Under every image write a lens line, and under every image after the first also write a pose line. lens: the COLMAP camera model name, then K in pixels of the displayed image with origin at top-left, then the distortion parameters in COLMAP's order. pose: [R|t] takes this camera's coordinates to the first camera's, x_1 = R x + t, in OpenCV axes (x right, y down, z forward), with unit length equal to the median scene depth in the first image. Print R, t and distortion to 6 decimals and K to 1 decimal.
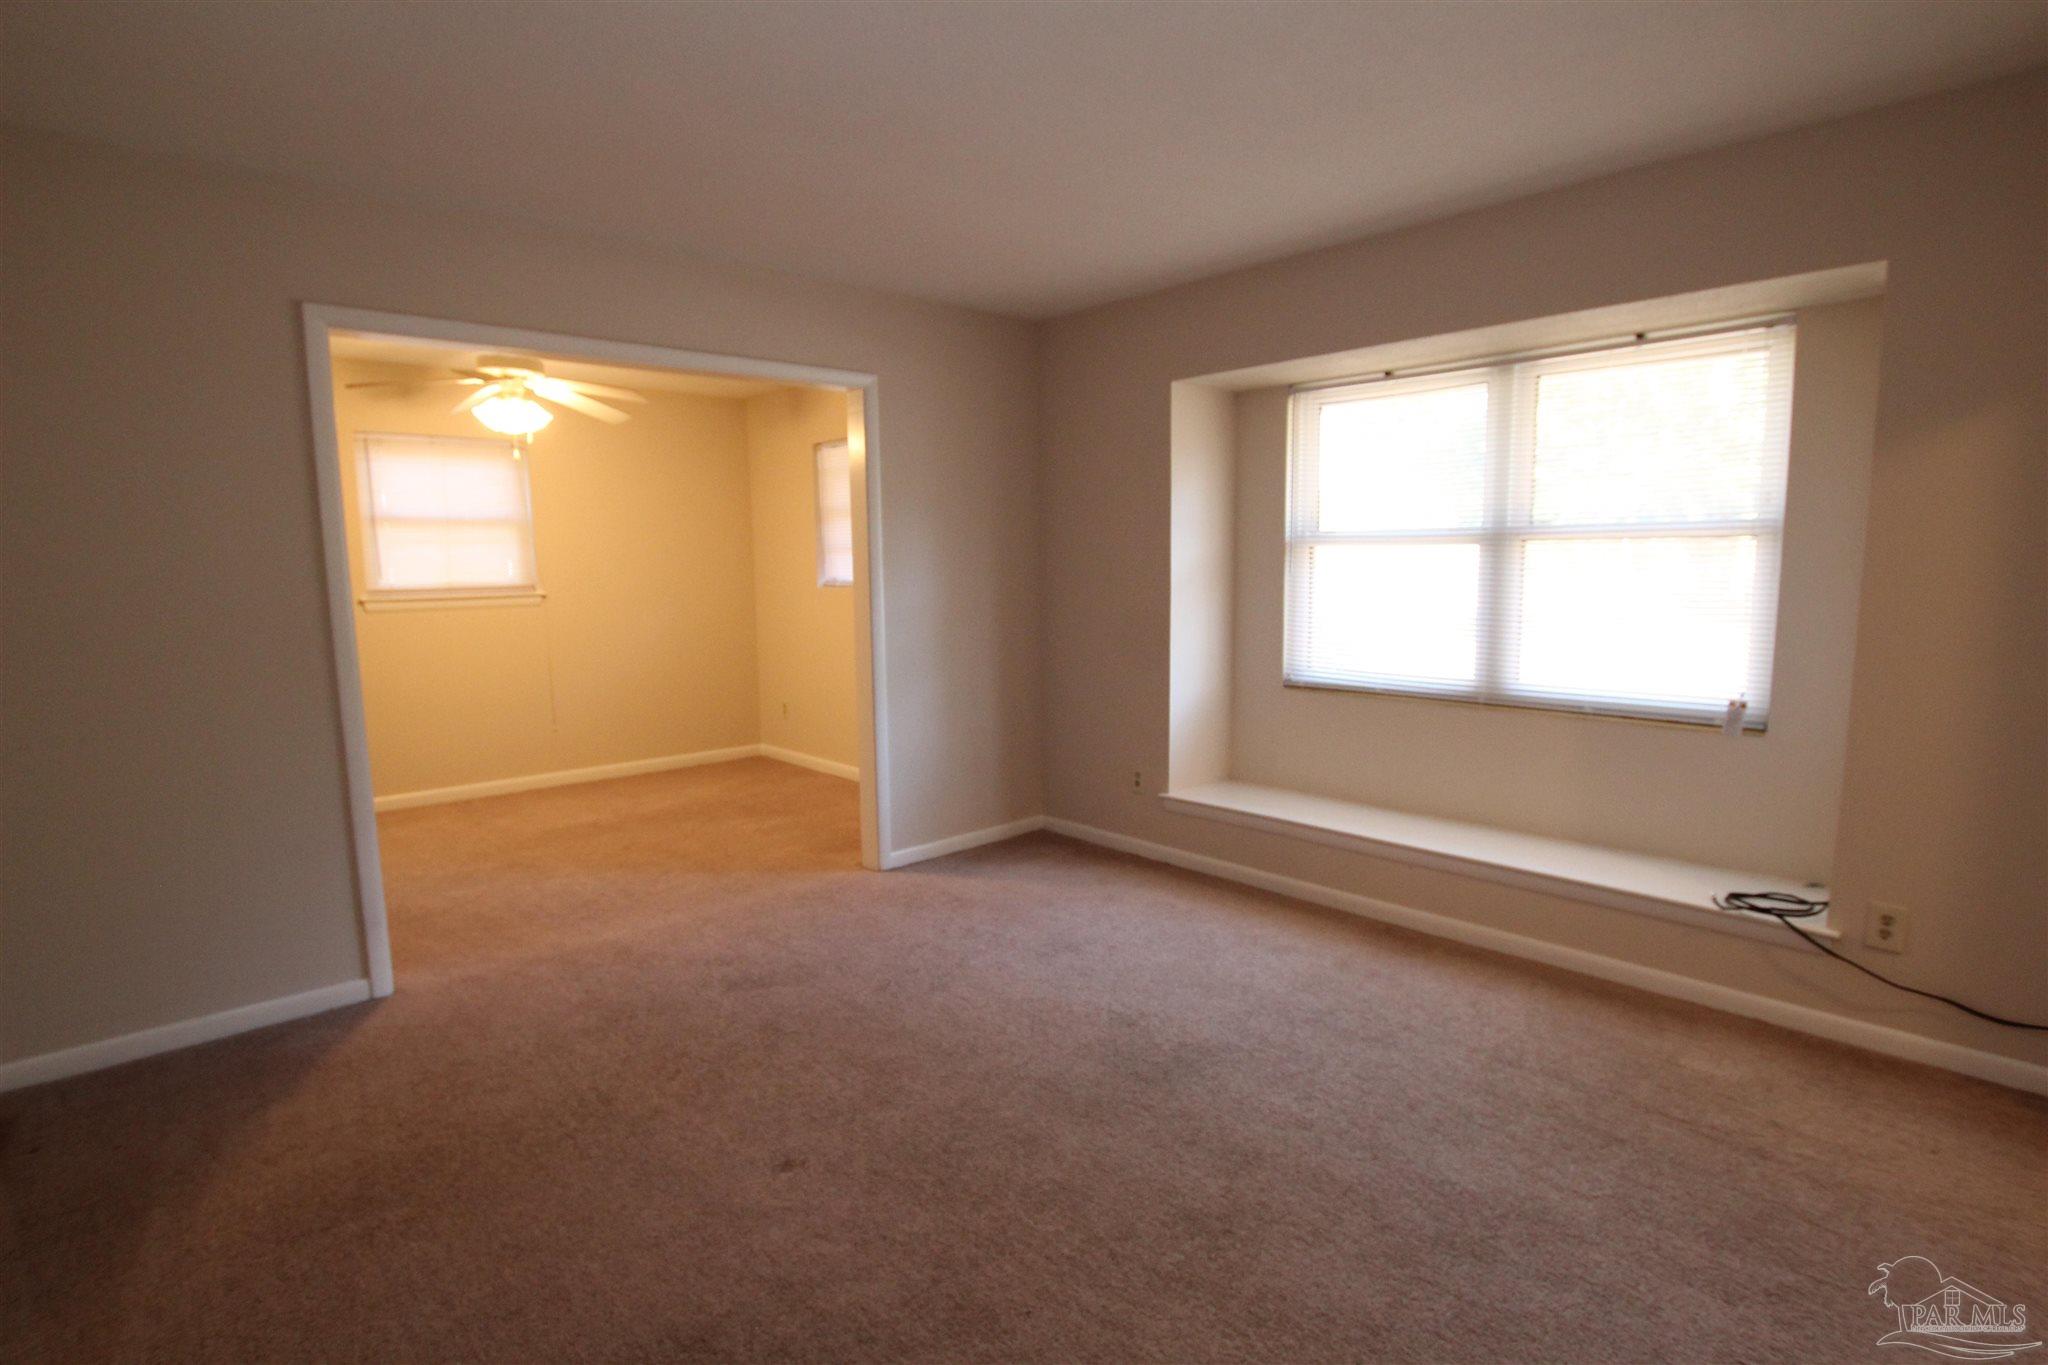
lens RADIAL K [[989.8, 0, 1027.5], [0, 989.8, 687.8], [0, 0, 1]] dist [-0.036162, 0.008005]
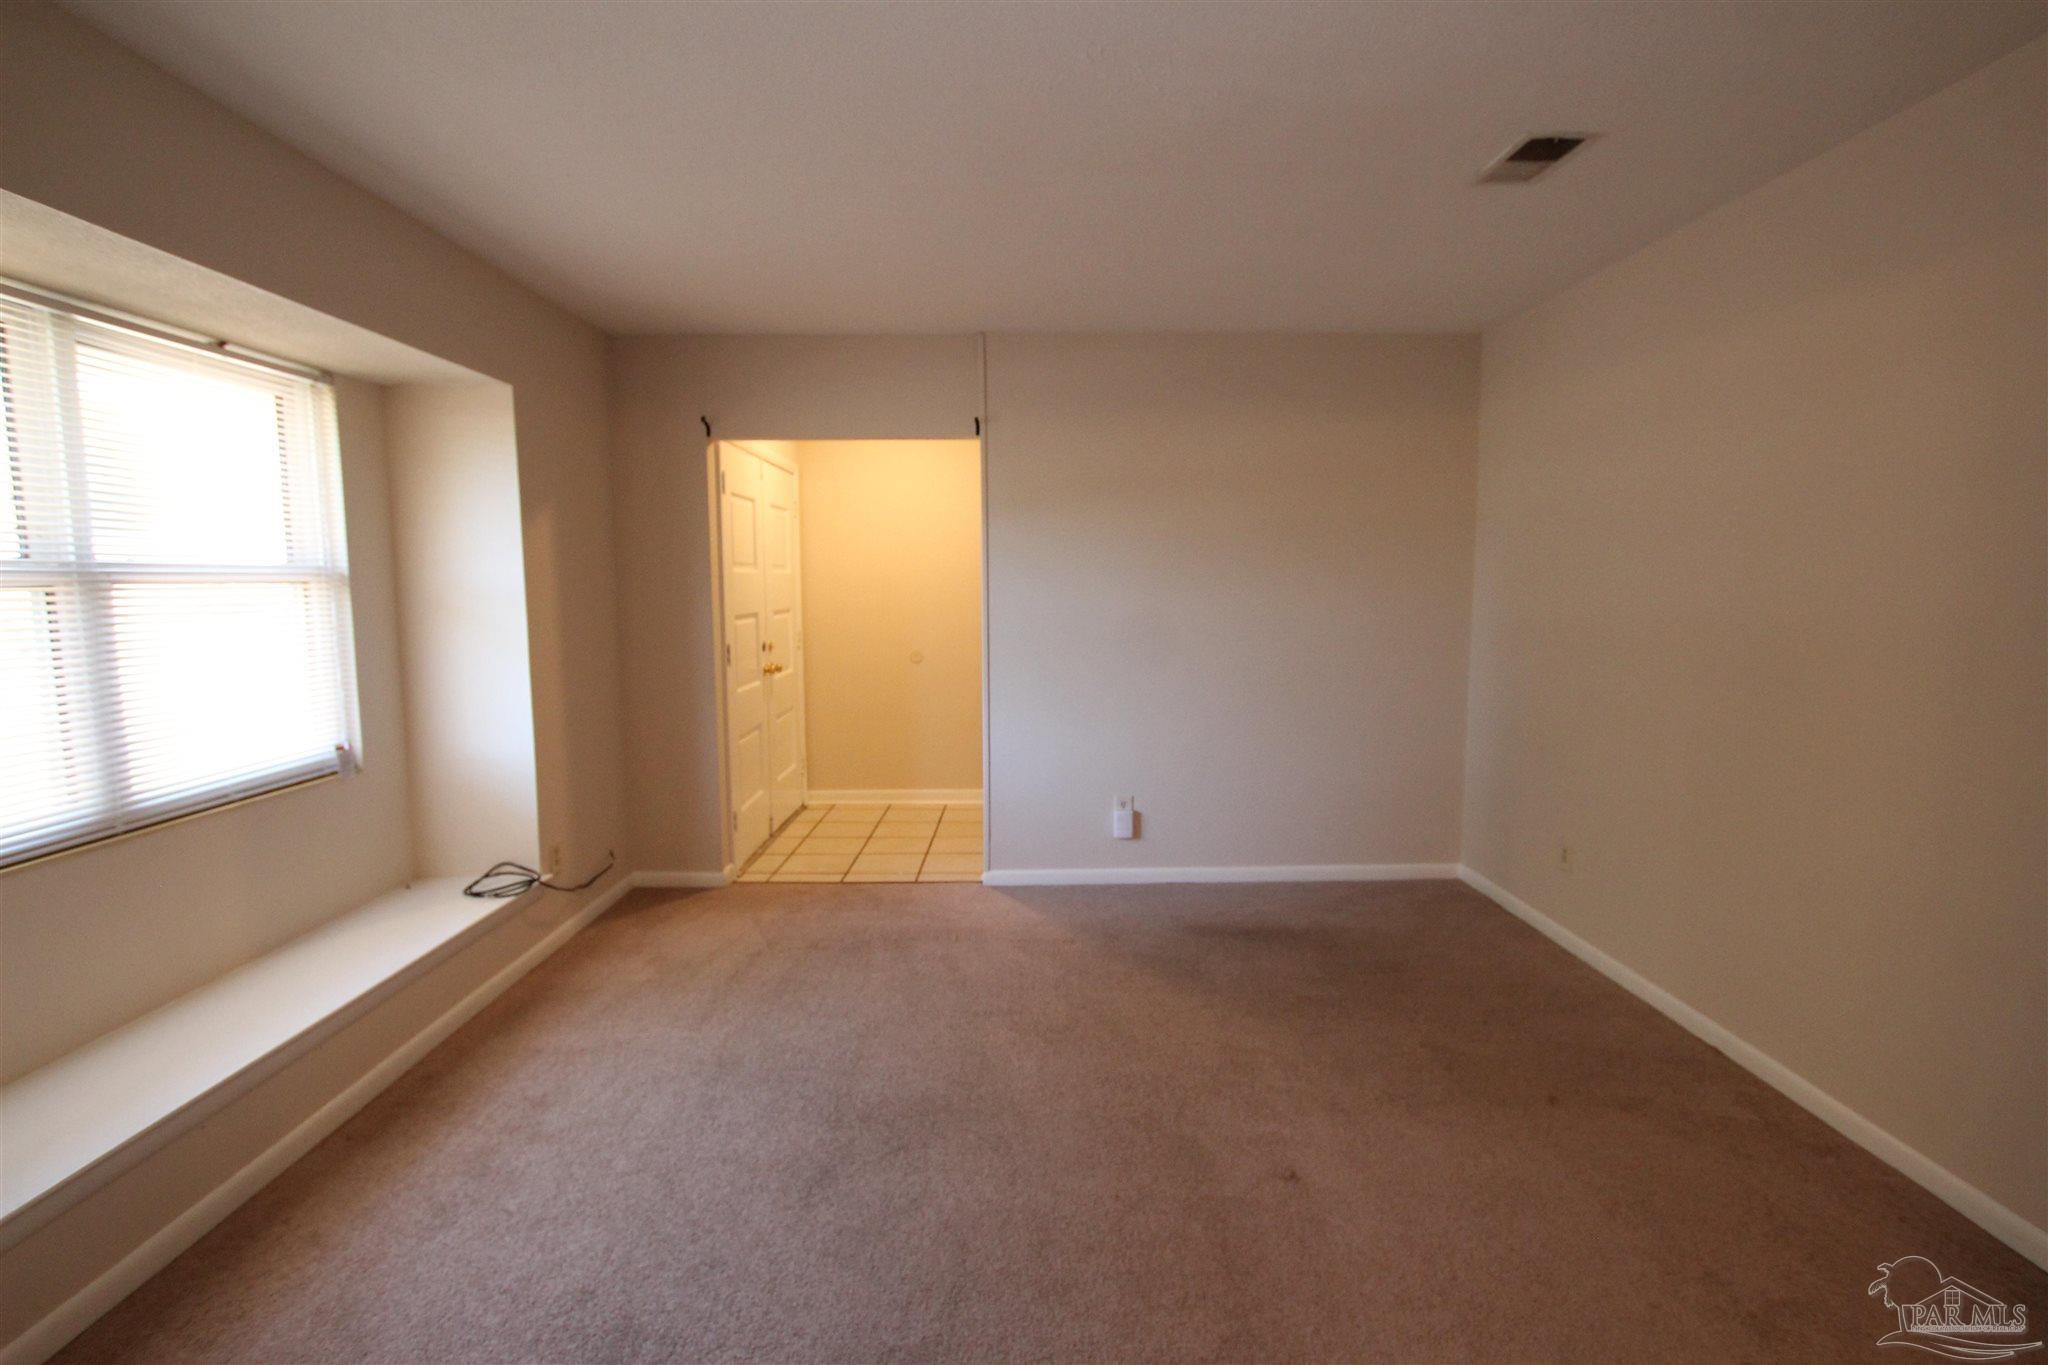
lens RADIAL K [[1012.5, 0, 1030.1], [0, 1012.5, 689.0], [0, 0, 1]] dist [-0.027740, 0.002092]
pose [[-0.749922, -0.054791, 0.659254, -0.480725], [0.096606, 0.976810, 0.191075, -0.168874], [-0.654435, 0.206979, -0.727238, 1.246189]]
